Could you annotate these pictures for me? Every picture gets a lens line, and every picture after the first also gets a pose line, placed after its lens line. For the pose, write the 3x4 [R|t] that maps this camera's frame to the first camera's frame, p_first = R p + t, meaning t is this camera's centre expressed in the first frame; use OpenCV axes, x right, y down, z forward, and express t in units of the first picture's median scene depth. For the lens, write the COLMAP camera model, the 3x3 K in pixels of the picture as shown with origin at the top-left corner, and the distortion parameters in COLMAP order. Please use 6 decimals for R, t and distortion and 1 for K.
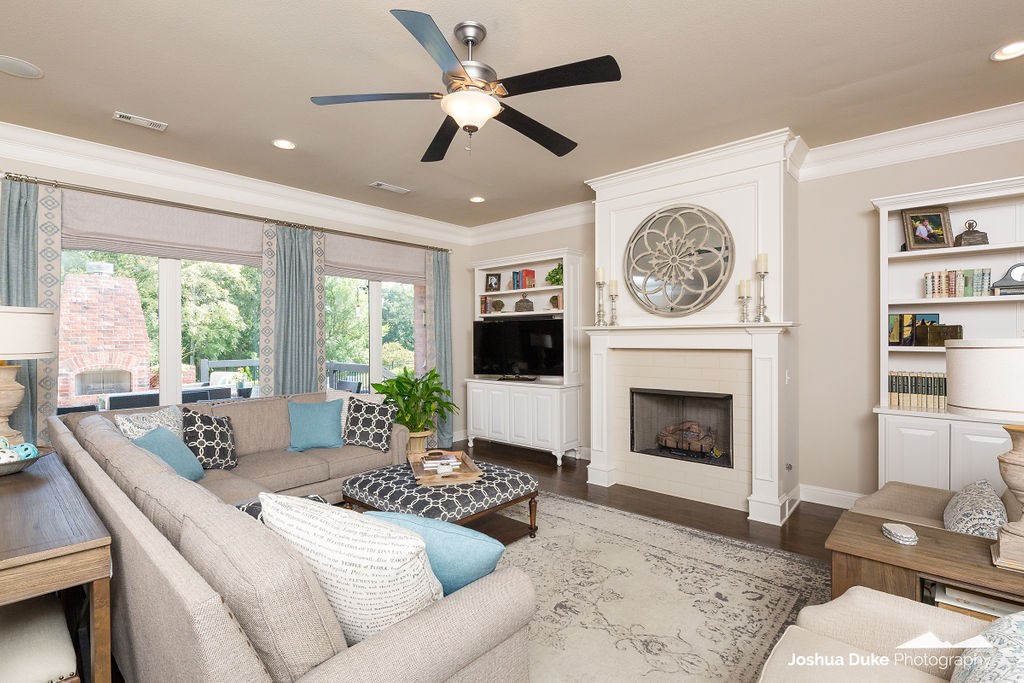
lens RADIAL K [[480.3, 0, 510.6], [0, 480.3, 338.6], [0, 0, 1]] dist [-0.000943, -0.000321]
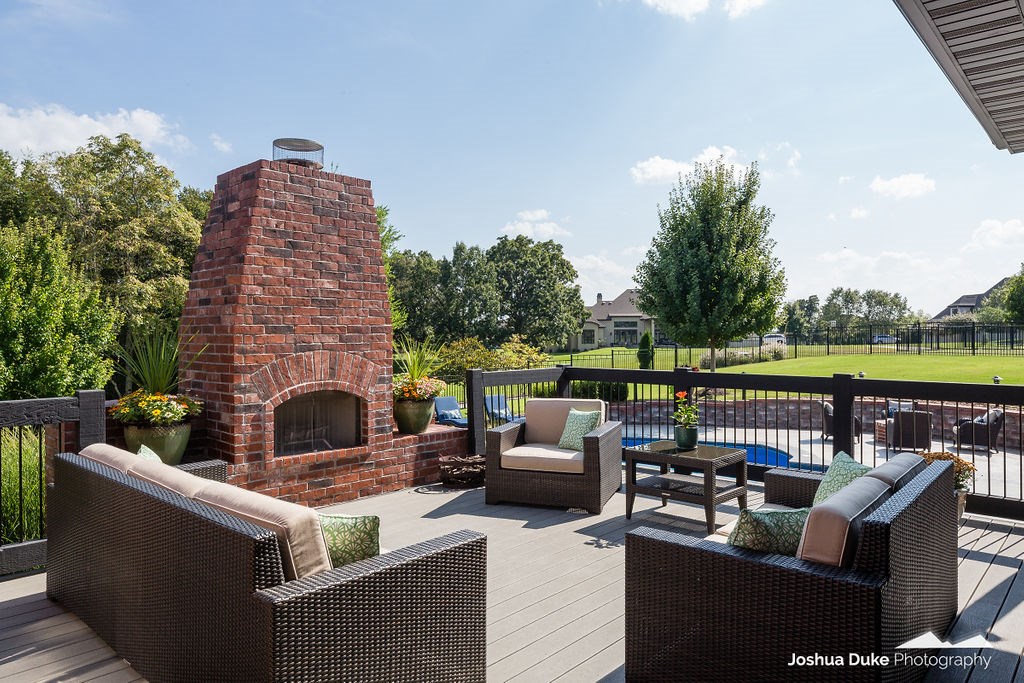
lens RADIAL K [[670.5, 0, 512.1], [0, 670.5, 337.6], [0, 0, 1]] dist [-0.011554, 0.003582]
pose [[0.999994, 0.002987, -0.001700, -0.664454], [-0.002980, 0.999987, 0.004085, 0.012138], [0.001712, -0.004080, 0.999990, 0.405067]]
